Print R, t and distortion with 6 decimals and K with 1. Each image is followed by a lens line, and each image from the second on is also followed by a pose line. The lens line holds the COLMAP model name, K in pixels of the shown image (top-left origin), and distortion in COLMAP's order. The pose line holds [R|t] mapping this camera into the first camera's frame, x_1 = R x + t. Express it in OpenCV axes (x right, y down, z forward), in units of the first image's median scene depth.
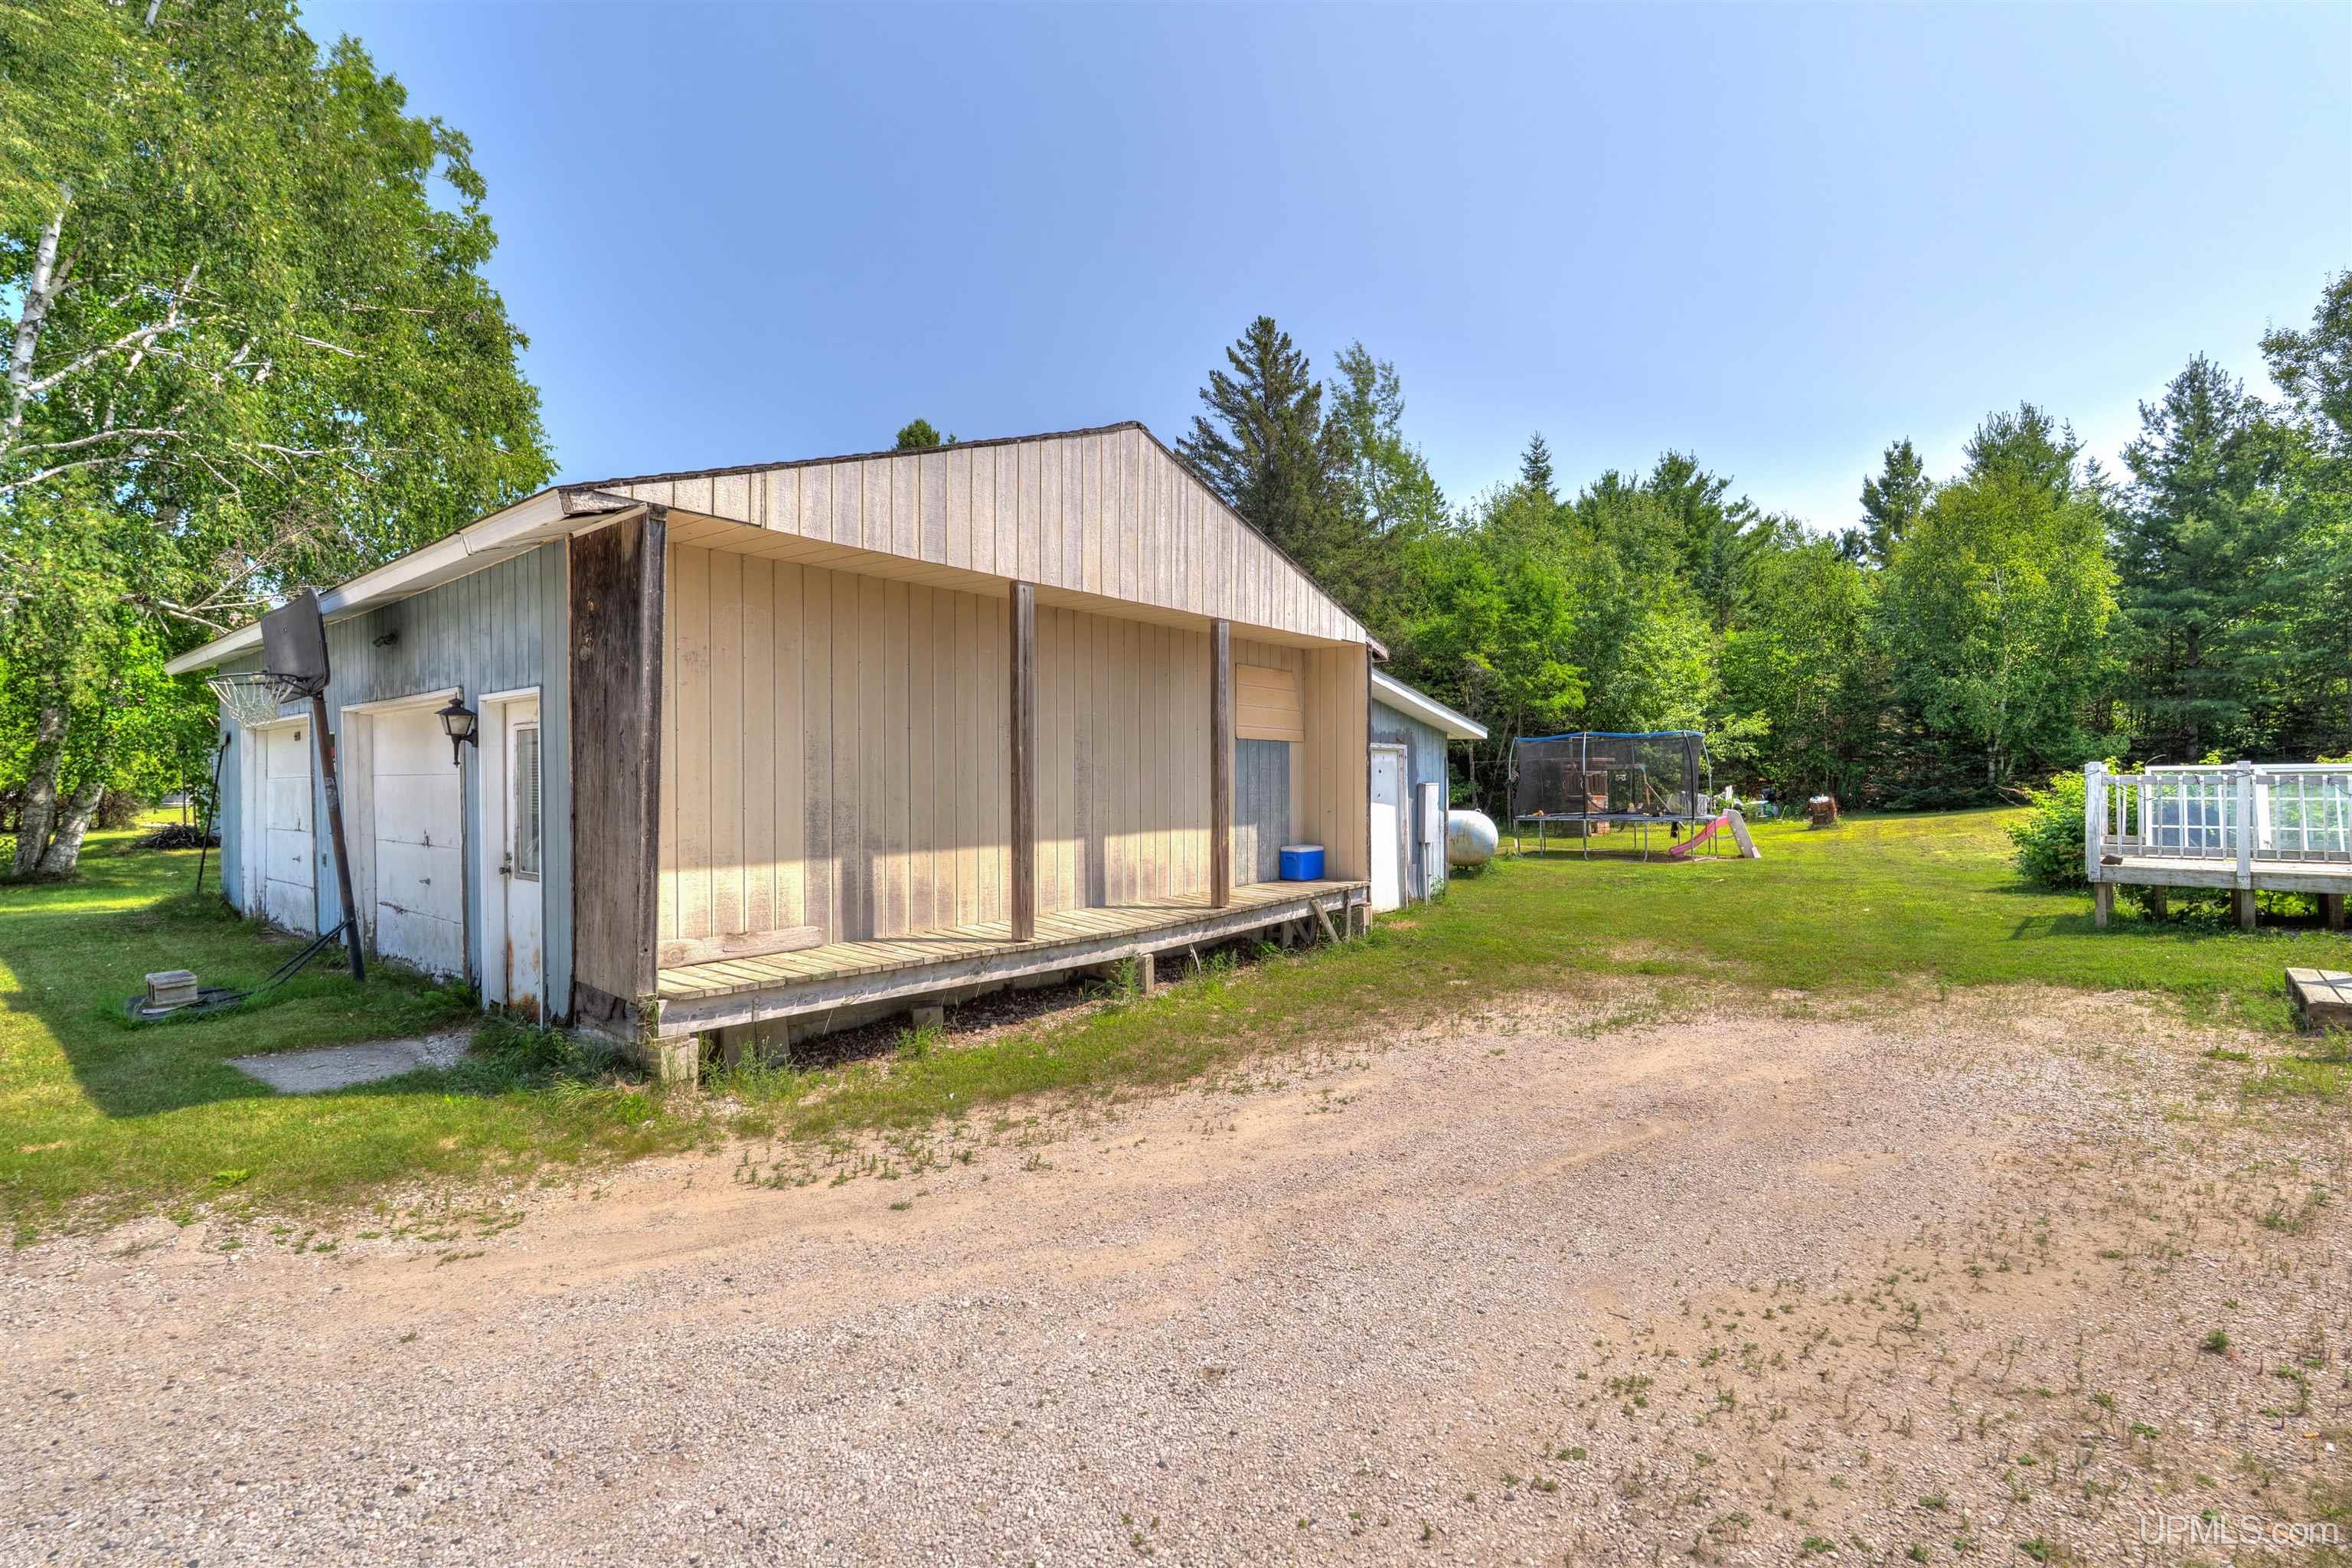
lens RADIAL K [[1059.1, 0, 1176.0], [0, 1059.1, 784.0], [0, 0, 1]] dist [-0.003827, -0.000295]
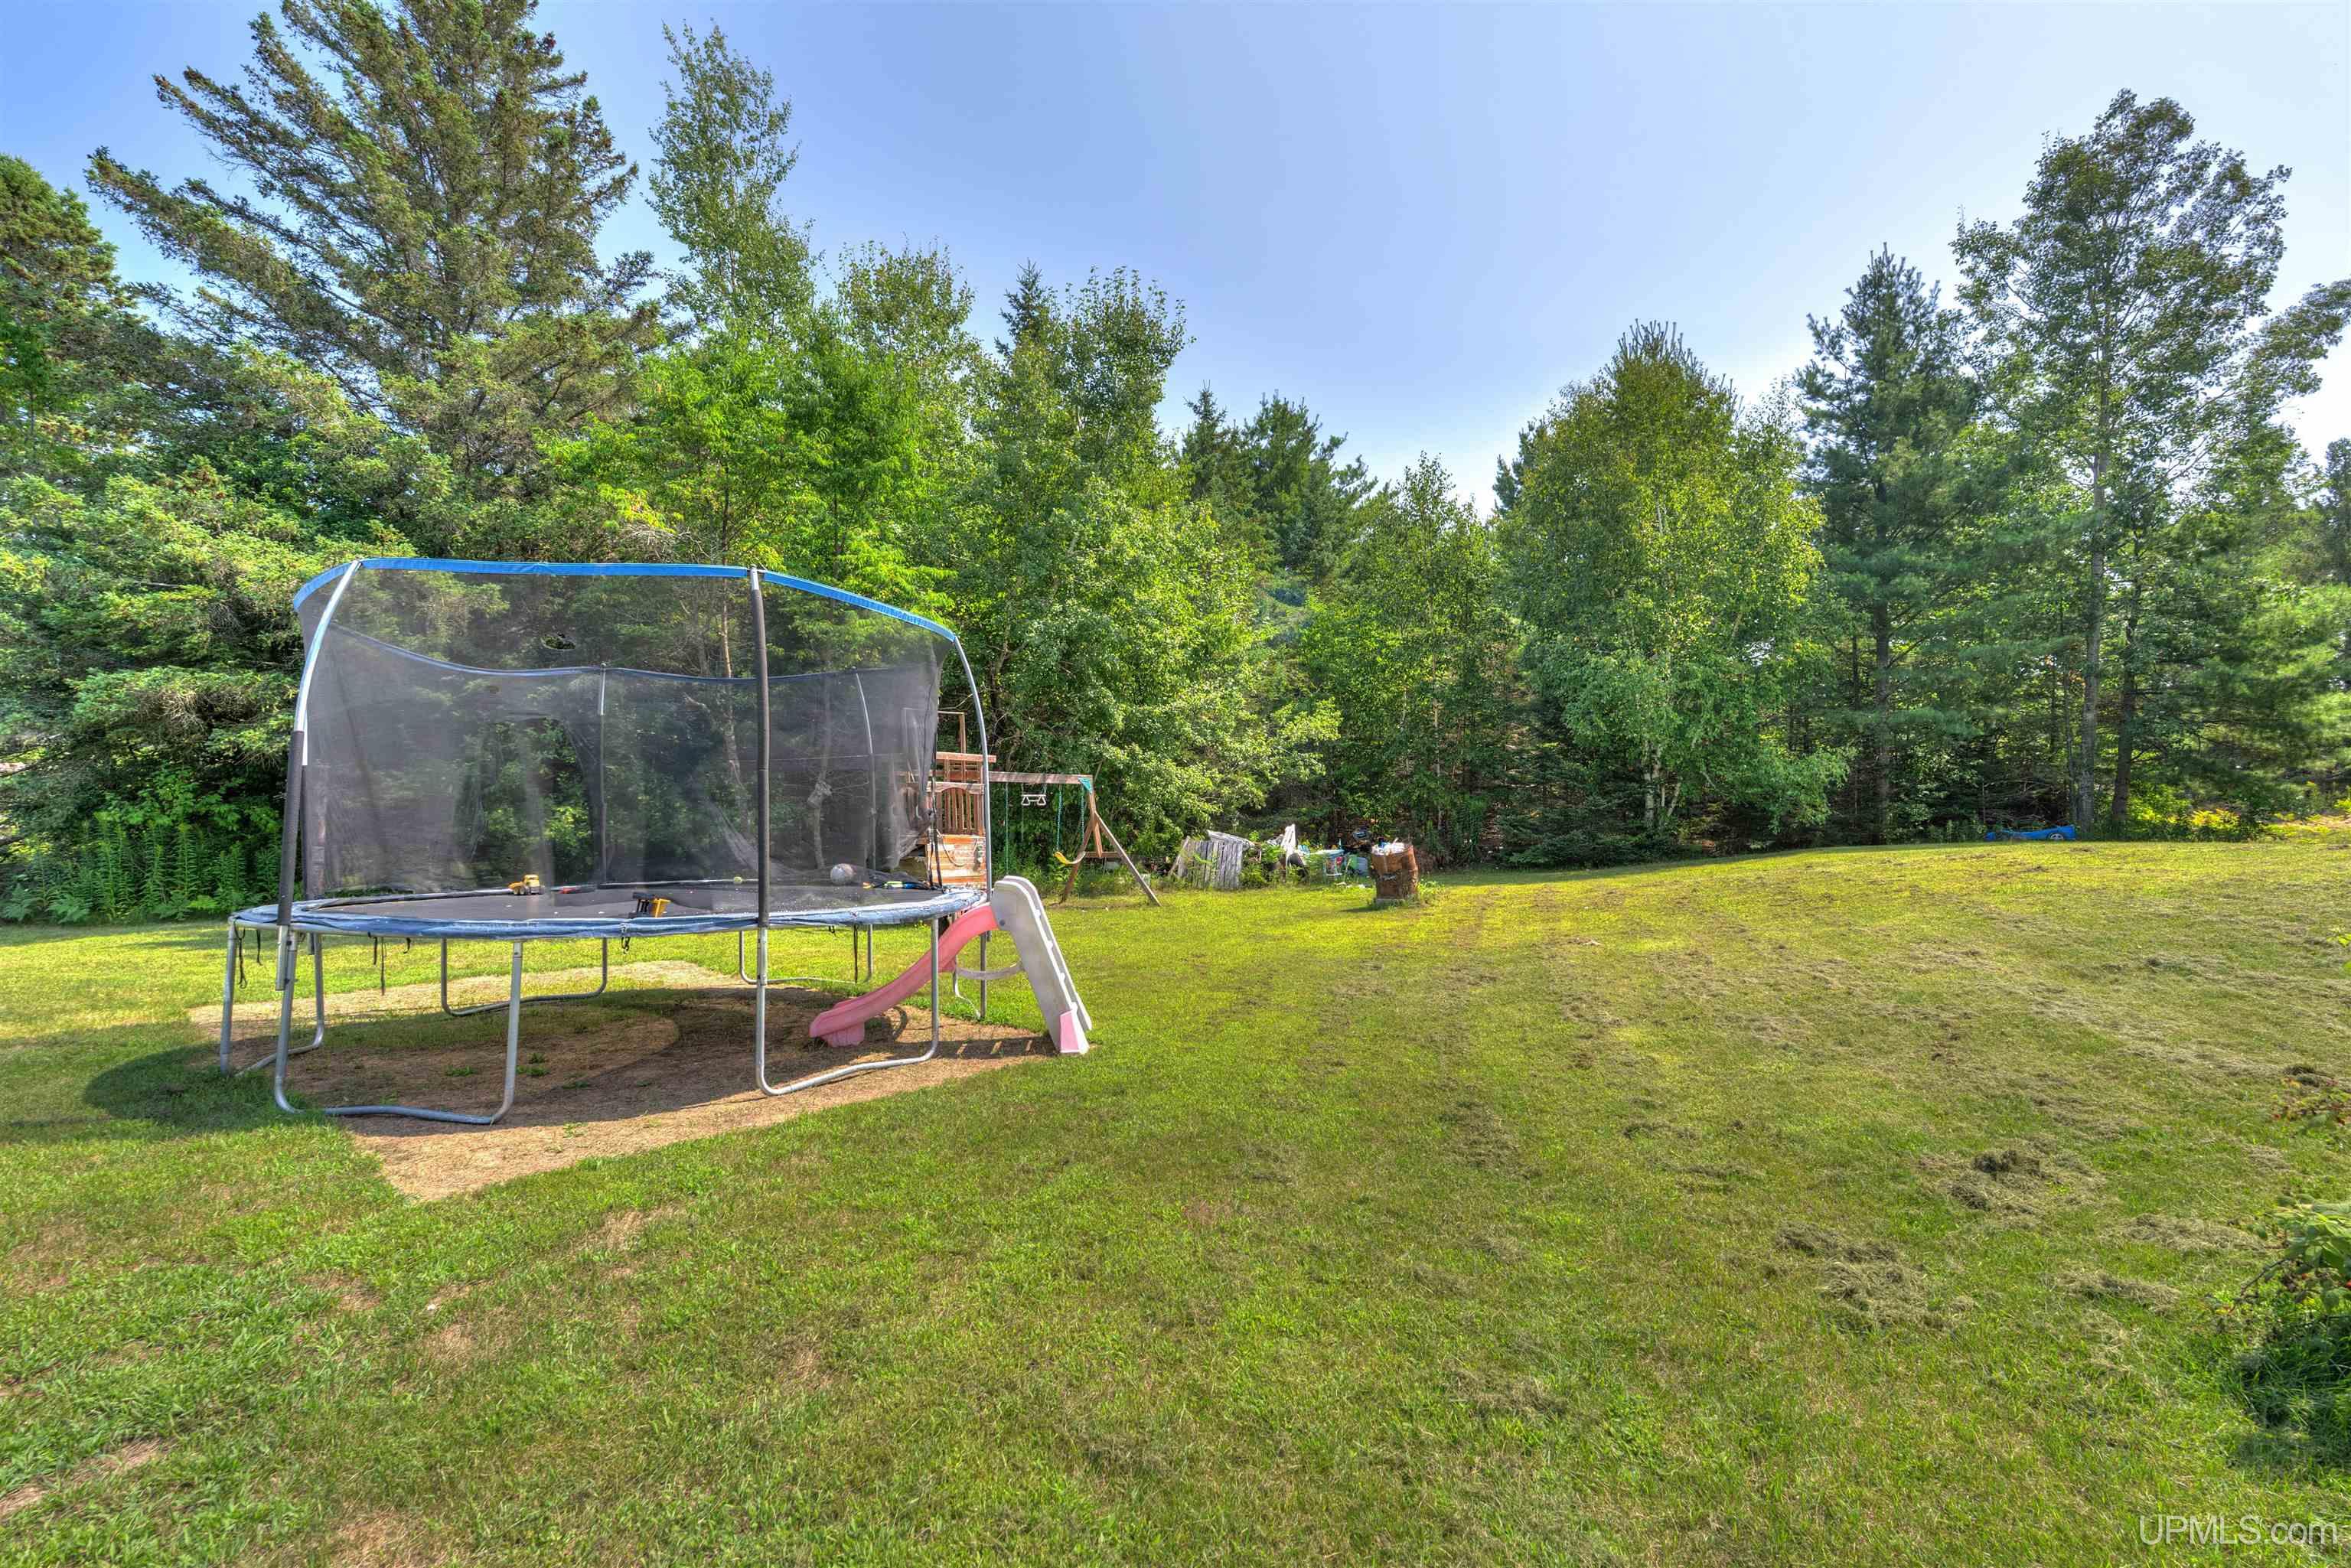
lens RADIAL K [[1058.7, 0, 1175.5], [0, 1058.7, 784.0], [0, 0, 1]] dist [-0.003827, -0.000295]
pose [[0.963087, 0.024766, 0.268050, 0.298995], [-0.013456, 0.998943, -0.043947, 0.005904], [-0.268855, 0.038718, 0.962402, 0.431912]]
